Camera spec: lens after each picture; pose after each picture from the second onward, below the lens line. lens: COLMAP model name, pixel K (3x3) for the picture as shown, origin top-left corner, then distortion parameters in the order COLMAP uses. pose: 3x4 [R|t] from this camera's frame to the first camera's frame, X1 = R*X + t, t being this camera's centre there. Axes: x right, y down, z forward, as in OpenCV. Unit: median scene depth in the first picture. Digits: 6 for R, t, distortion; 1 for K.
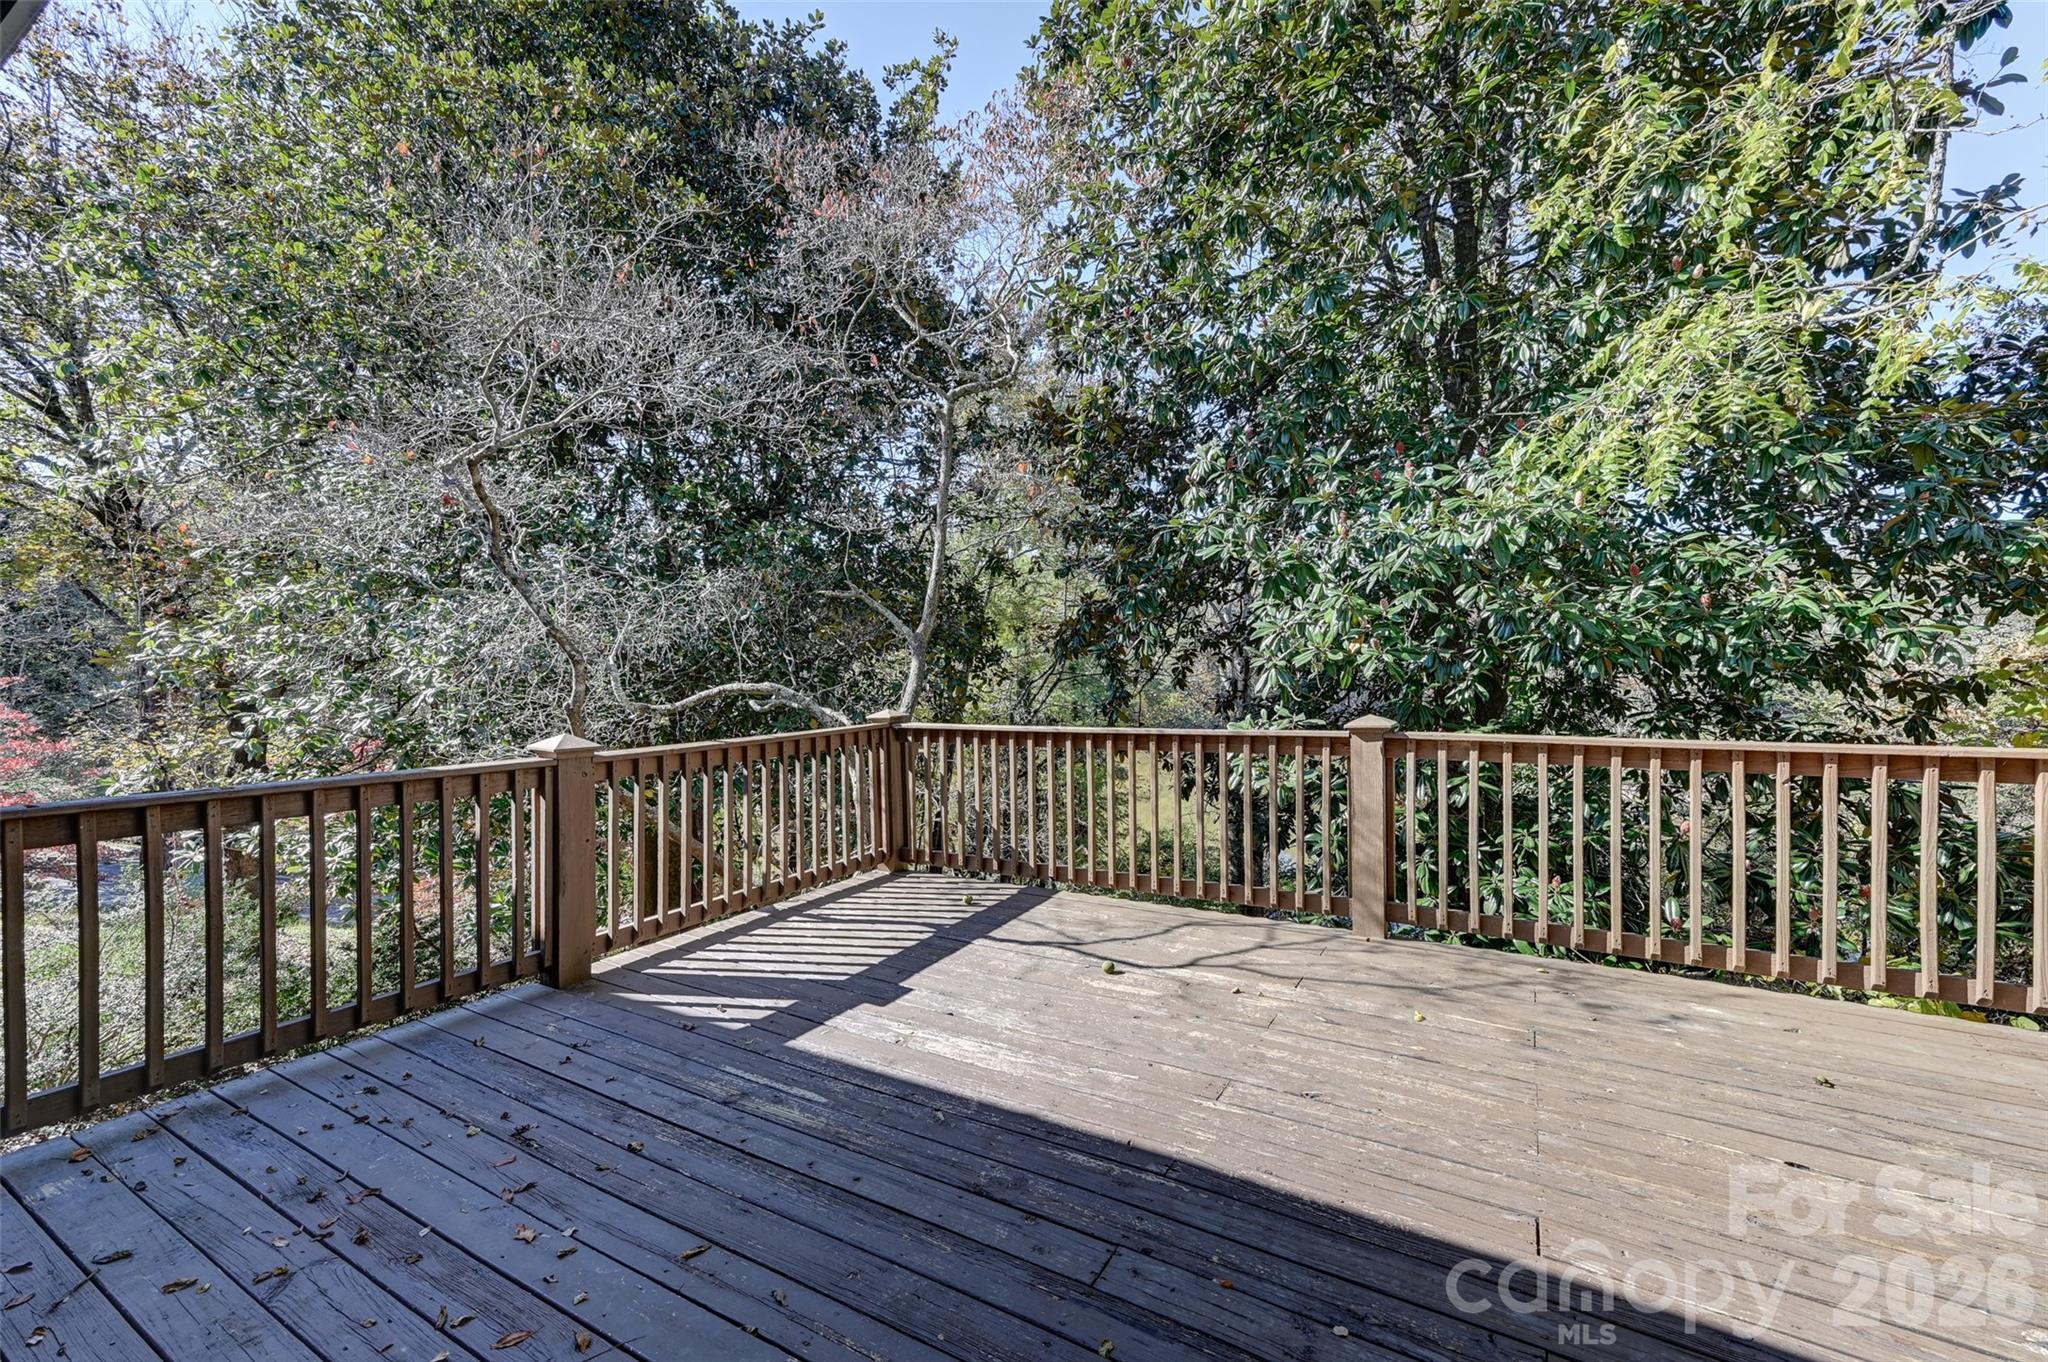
lens RADIAL K [[827.6, 0, 1020.9], [0, 827.6, 676.1], [0, 0, 1]] dist [-0.000007, -0.000058]
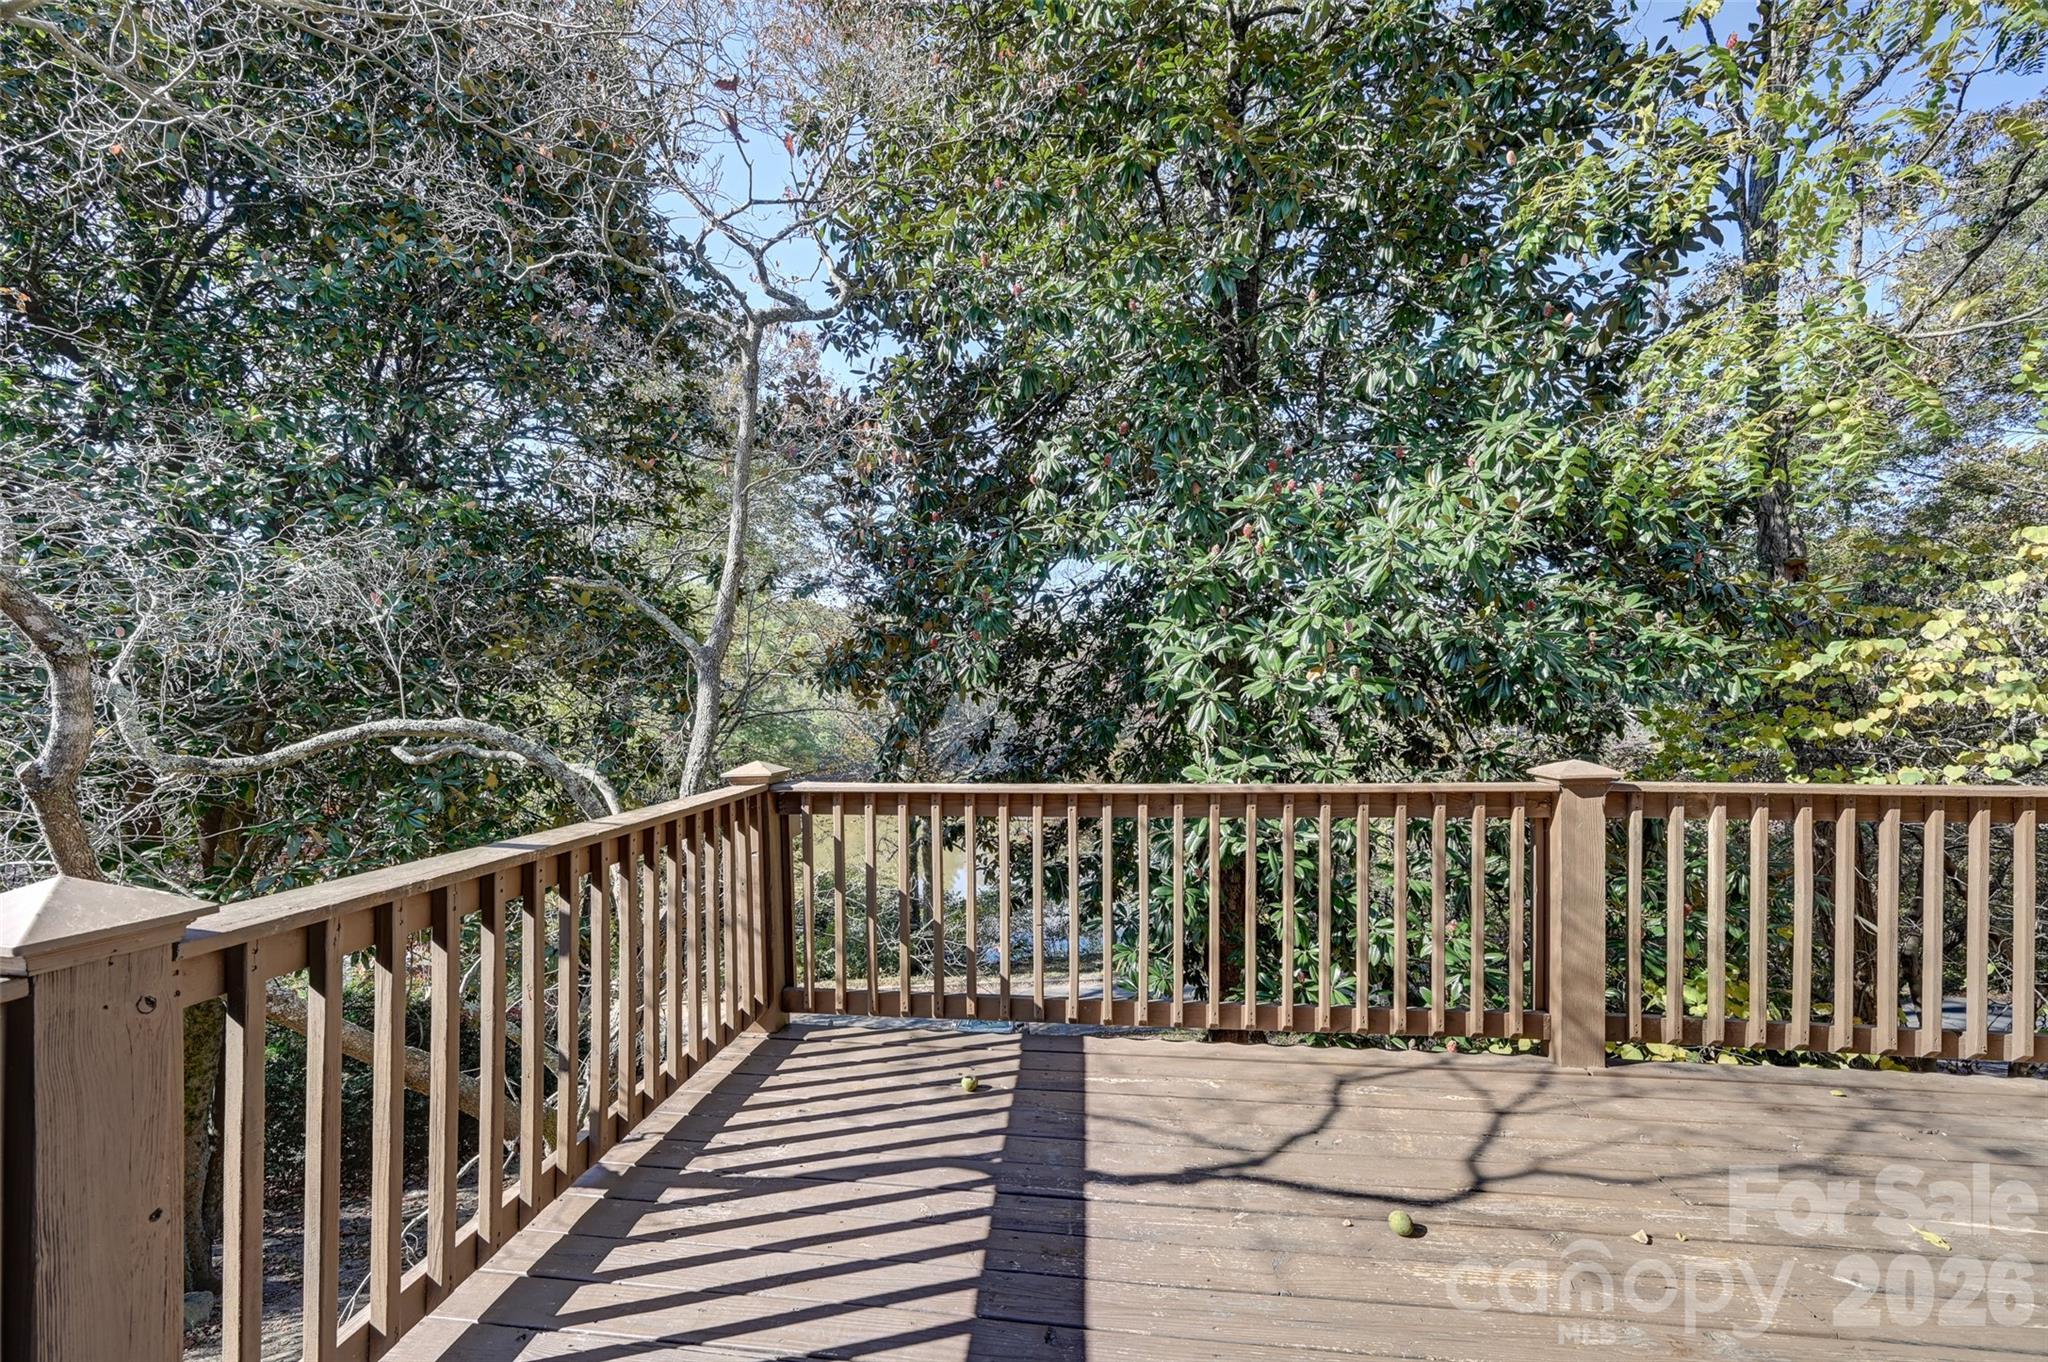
lens RADIAL K [[827.6, 0, 1029.2], [0, 827.6, 710.2], [0, 0, 1]] dist [-0.000007, -0.000058]
pose [[0.918339, 0.005596, 0.395755, -0.275100], [-0.003227, 0.999973, -0.006652, 0.008036], [-0.395782, 0.004832, 0.918332, 0.464202]]
